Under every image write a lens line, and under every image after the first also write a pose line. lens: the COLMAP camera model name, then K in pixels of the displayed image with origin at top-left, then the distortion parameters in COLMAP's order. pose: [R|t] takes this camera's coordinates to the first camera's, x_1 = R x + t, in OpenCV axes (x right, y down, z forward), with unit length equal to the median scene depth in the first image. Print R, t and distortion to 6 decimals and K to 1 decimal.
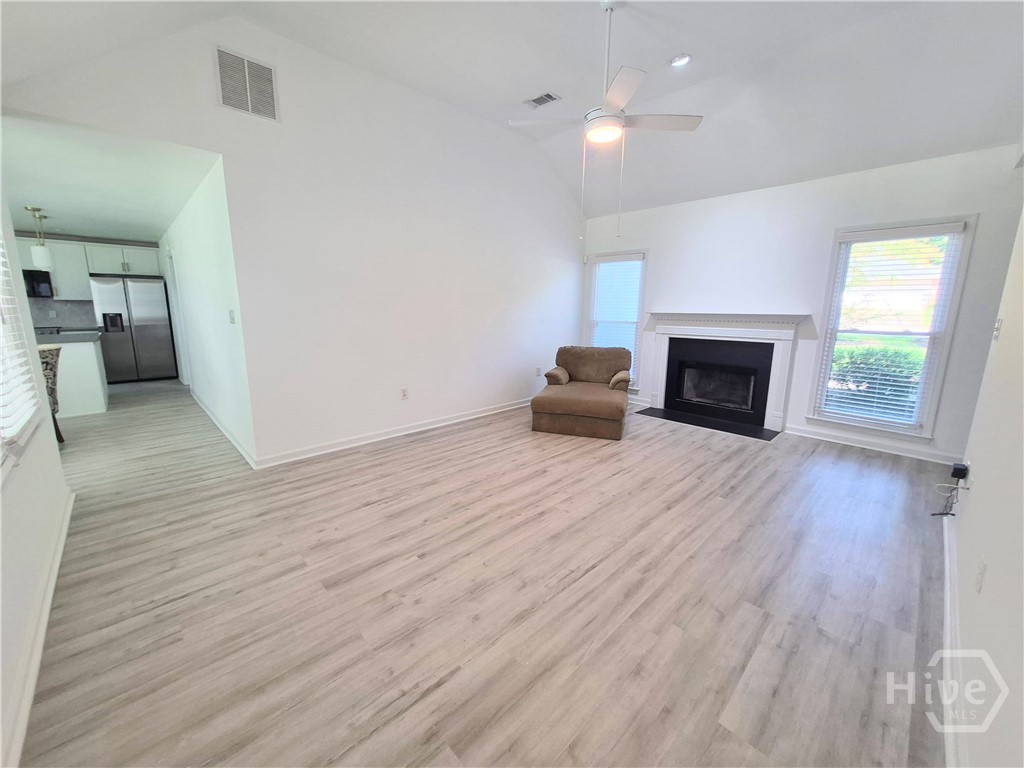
lens RADIAL K [[403.6, 0, 510.6], [0, 403.6, 381.9], [0, 0, 1]] dist [0.007383, -0.000314]
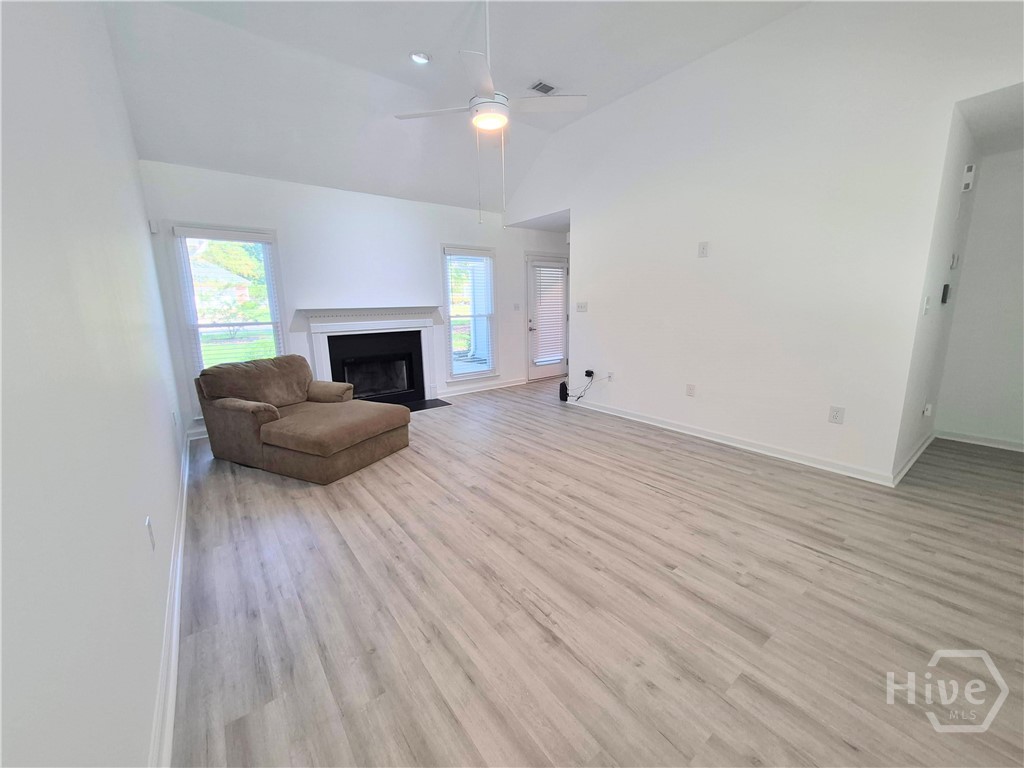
lens RADIAL K [[403.6, 0, 512.0], [0, 403.6, 379.7], [0, 0, 1]] dist [0.007383, -0.000314]
pose [[0.113009, -0.194688, 0.974333, -0.741934], [0.204539, 0.964171, 0.168933, -0.137643], [-0.972313, 0.180199, 0.148781, 0.795044]]
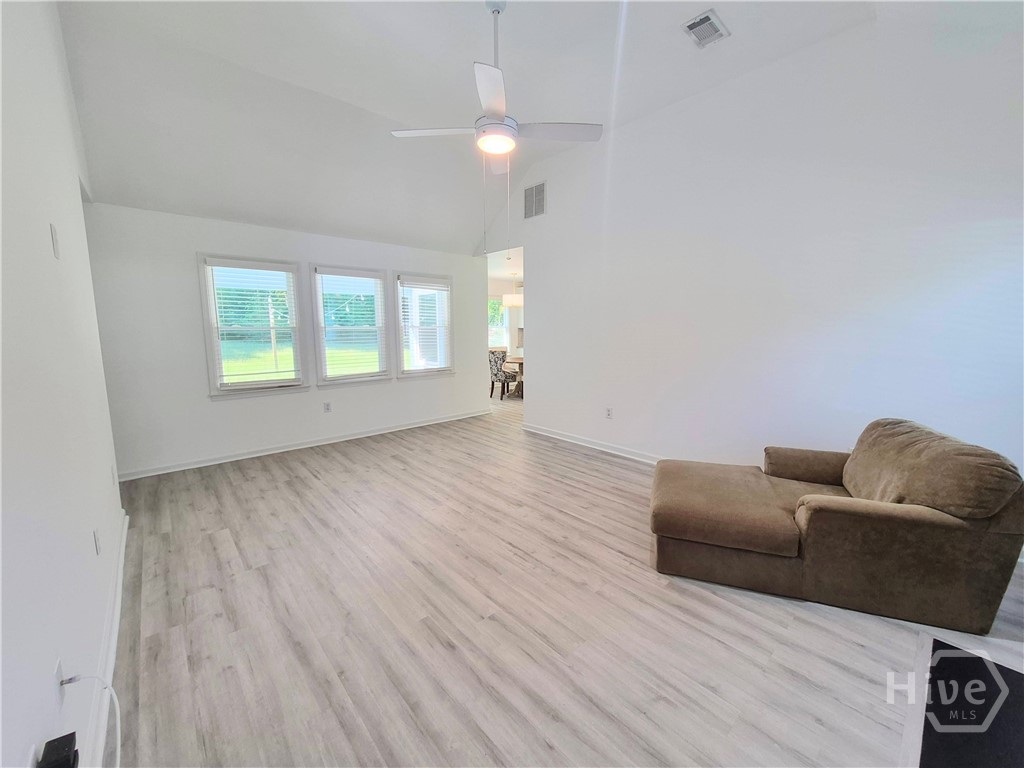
lens RADIAL K [[403.6, 0, 509.3], [0, 403.6, 384.1], [0, 0, 1]] dist [0.007383, -0.000314]
pose [[-0.044096, 0.132171, -0.990246, 1.036536], [-0.183089, 0.973353, 0.138069, -0.188489], [0.982107, 0.187391, -0.018722, 0.995814]]
